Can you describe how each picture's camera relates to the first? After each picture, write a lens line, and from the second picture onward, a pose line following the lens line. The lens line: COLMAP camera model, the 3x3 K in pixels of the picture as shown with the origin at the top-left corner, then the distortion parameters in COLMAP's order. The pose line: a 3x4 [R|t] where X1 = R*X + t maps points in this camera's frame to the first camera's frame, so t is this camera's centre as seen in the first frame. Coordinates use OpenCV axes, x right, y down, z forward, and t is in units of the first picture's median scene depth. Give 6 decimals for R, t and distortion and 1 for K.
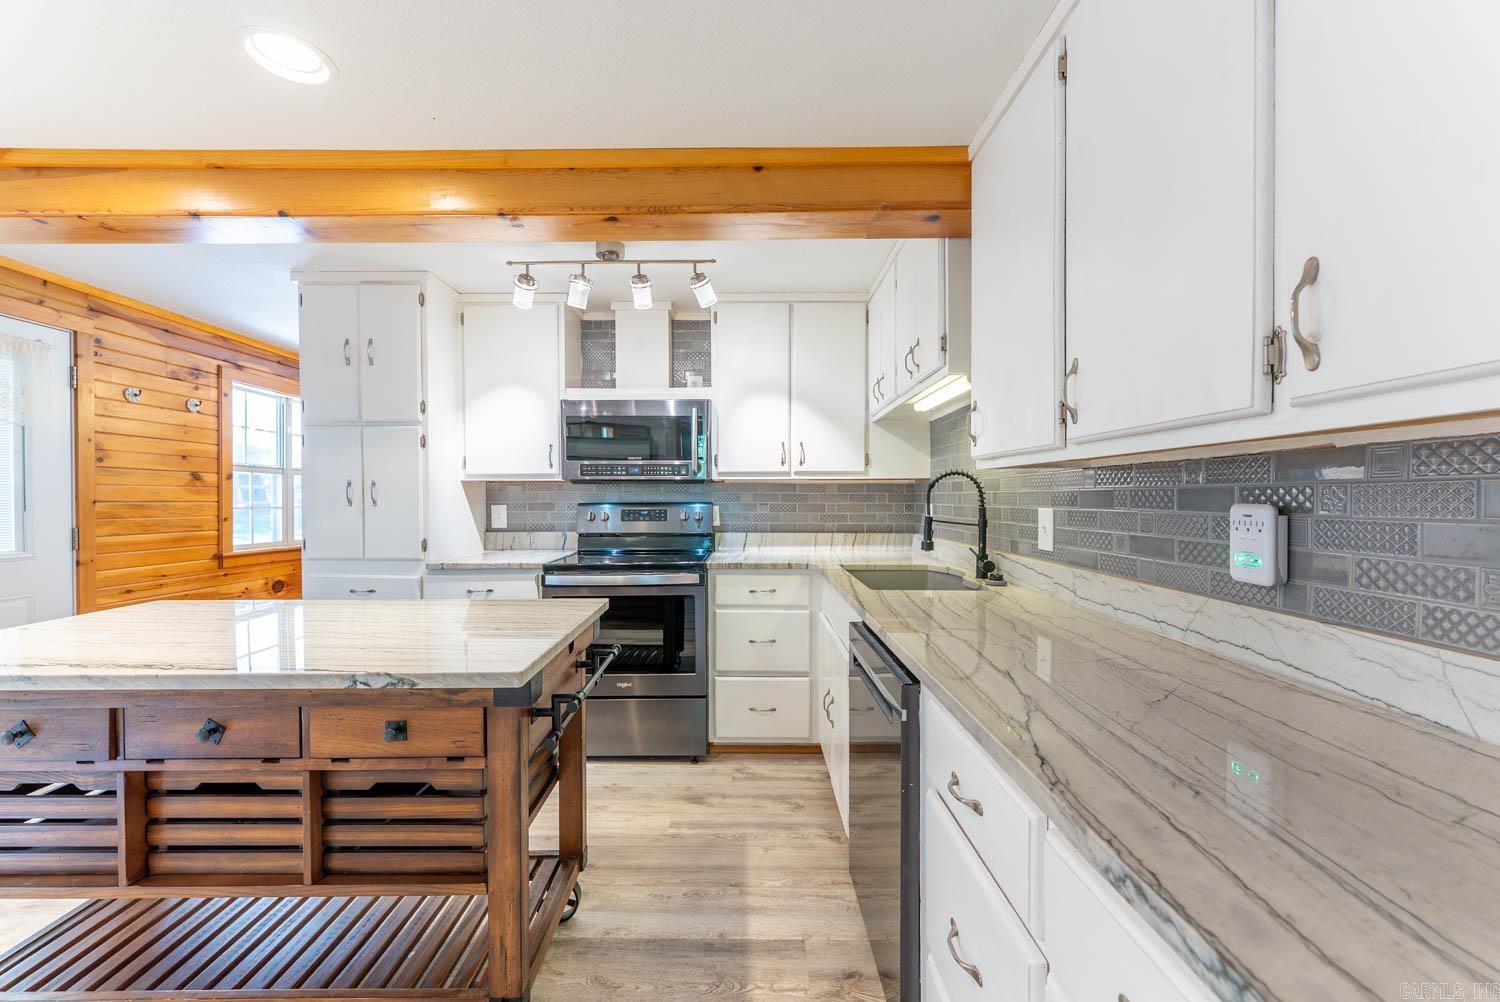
lens RADIAL K [[599.4, 0, 744.4], [0, 599.4, 503.2], [0, 0, 1]] dist [-0.000916, -0.000746]
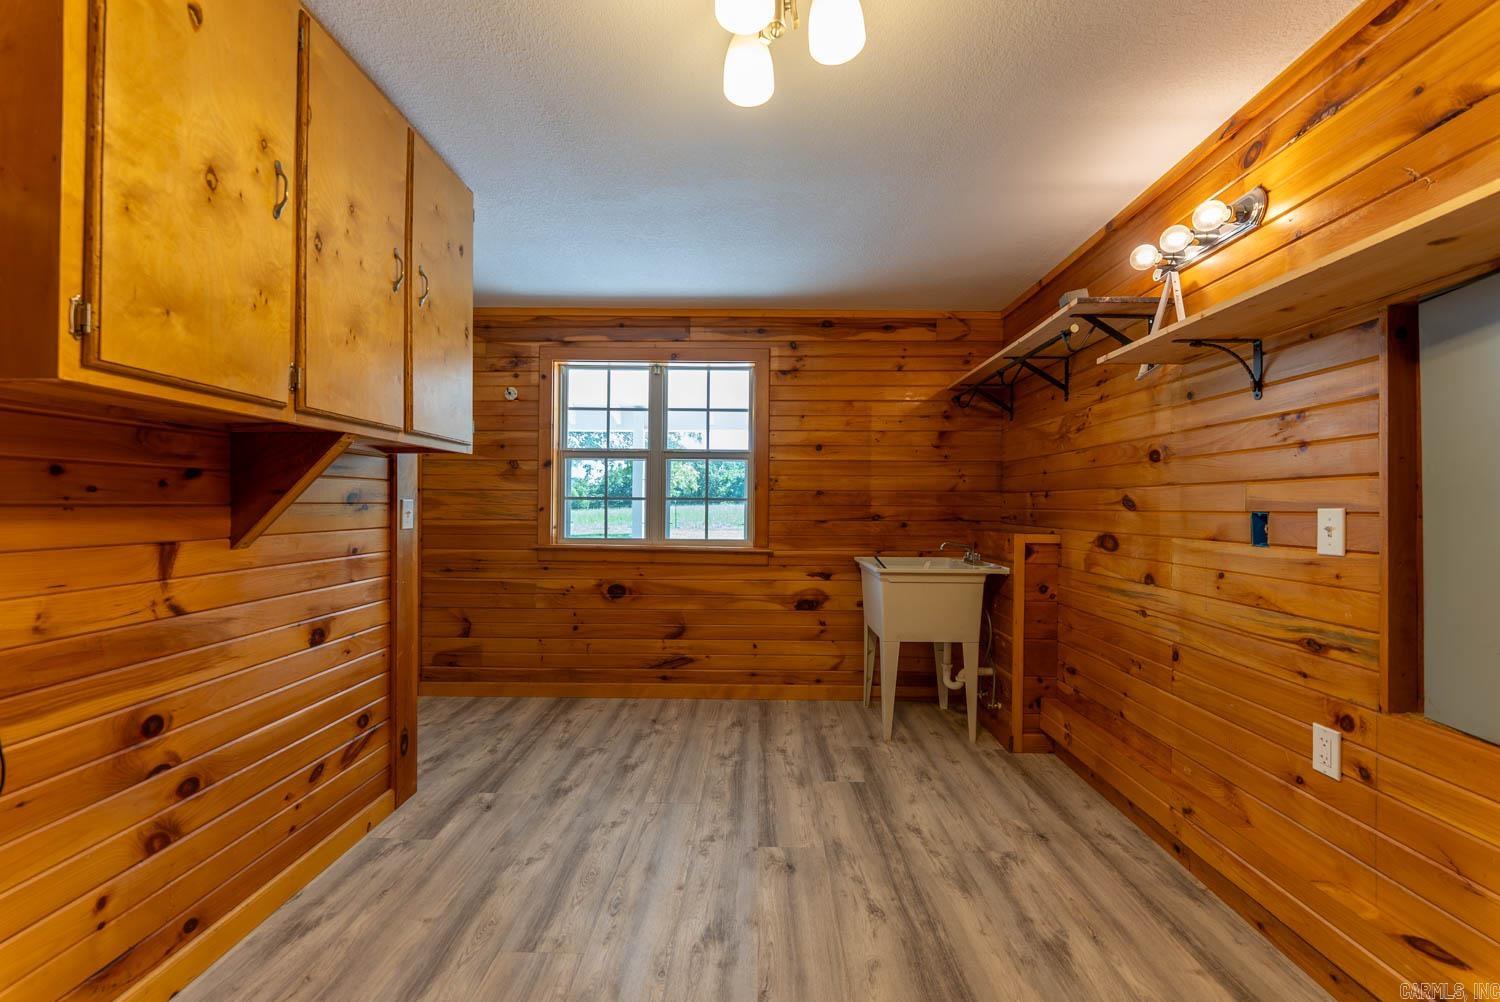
lens RADIAL K [[599.4, 0, 744.4], [0, 599.4, 503.2], [0, 0, 1]] dist [-0.000916, -0.000746]
pose [[-0.026440, 0.000072, -0.999650, 0.100973], [-0.011579, 0.999933, 0.000379, 0.020814], [0.999583, 0.011584, -0.026437, 1.993488]]
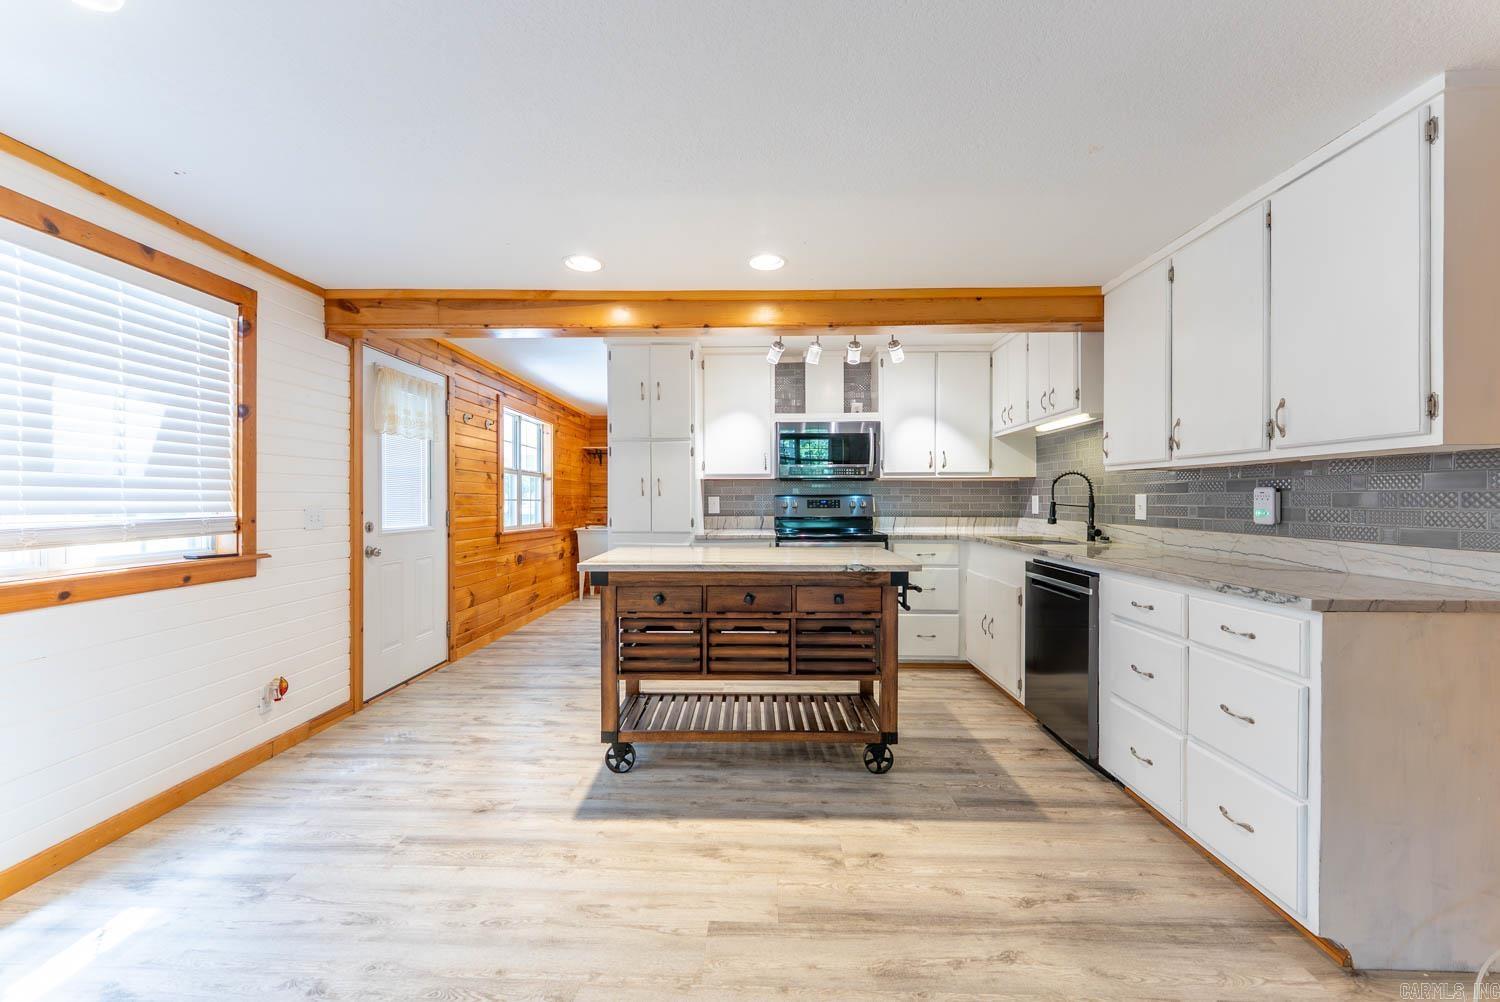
lens RADIAL K [[599.4, 0, 744.4], [0, 599.4, 503.2], [0, 0, 1]] dist [-0.000916, -0.000746]
pose [[0.999705, 0.001125, -0.024266, -0.417399], [-0.001162, 0.999998, -0.001502, 0.027681], [0.024265, 0.001529, 0.999704, -0.515954]]
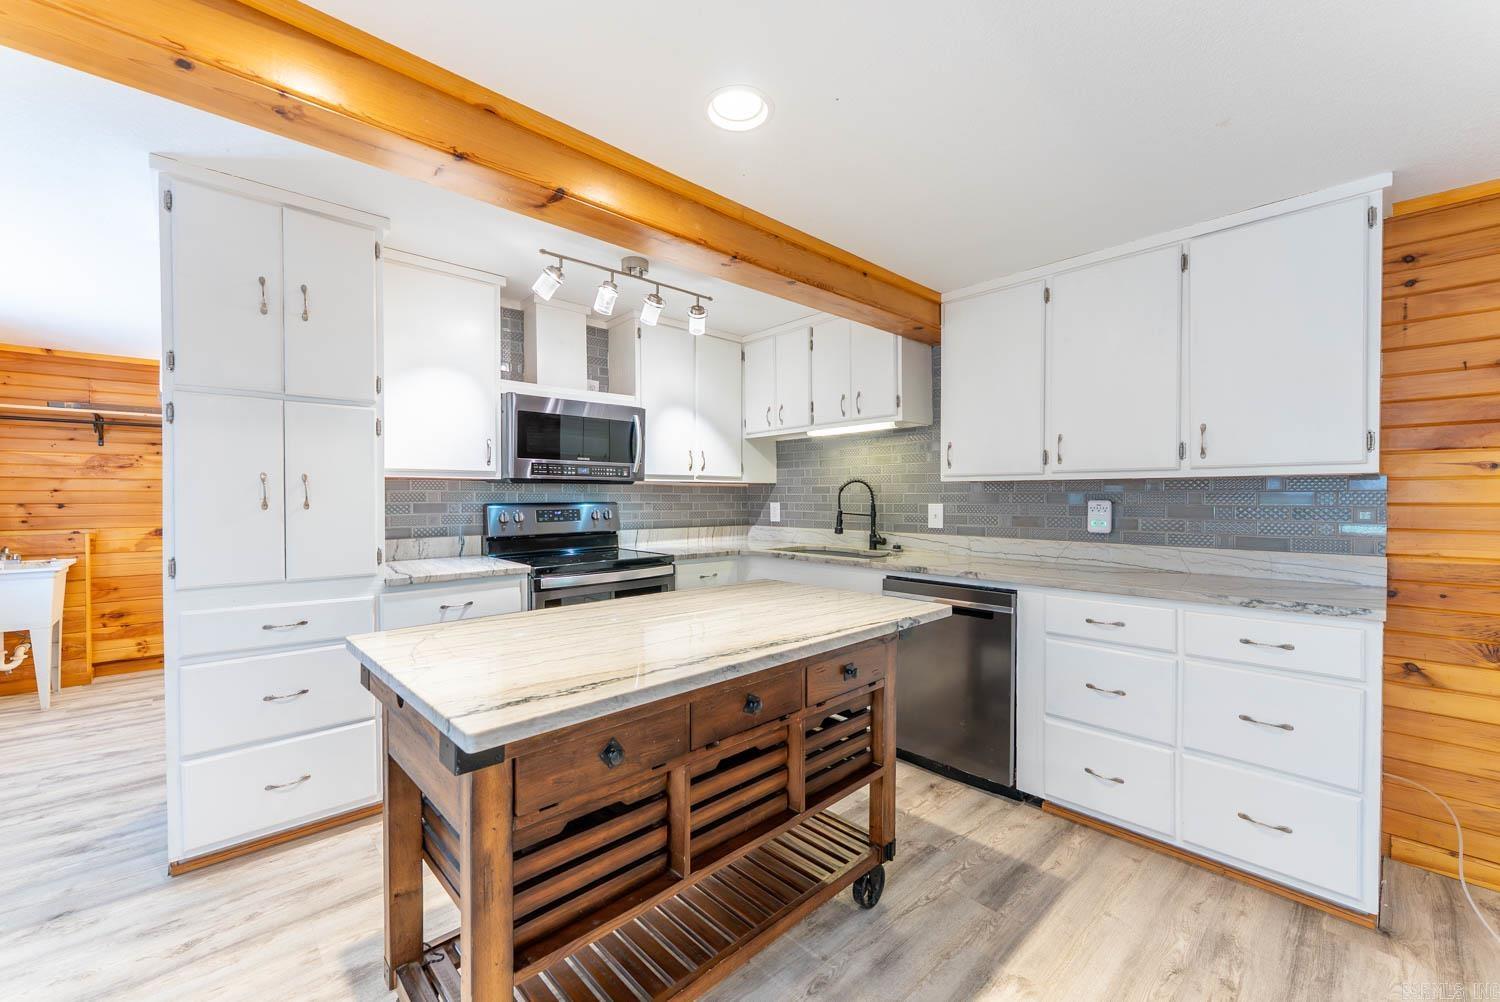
lens RADIAL K [[599.4, 0, 744.4], [0, 599.4, 503.2], [0, 0, 1]] dist [-0.000916, -0.000746]
pose [[0.730094, -0.006163, 0.683319, -0.814199], [0.006202, 0.999978, 0.002392, -0.000726], [-0.683319, 0.002491, 0.730116, 0.087371]]
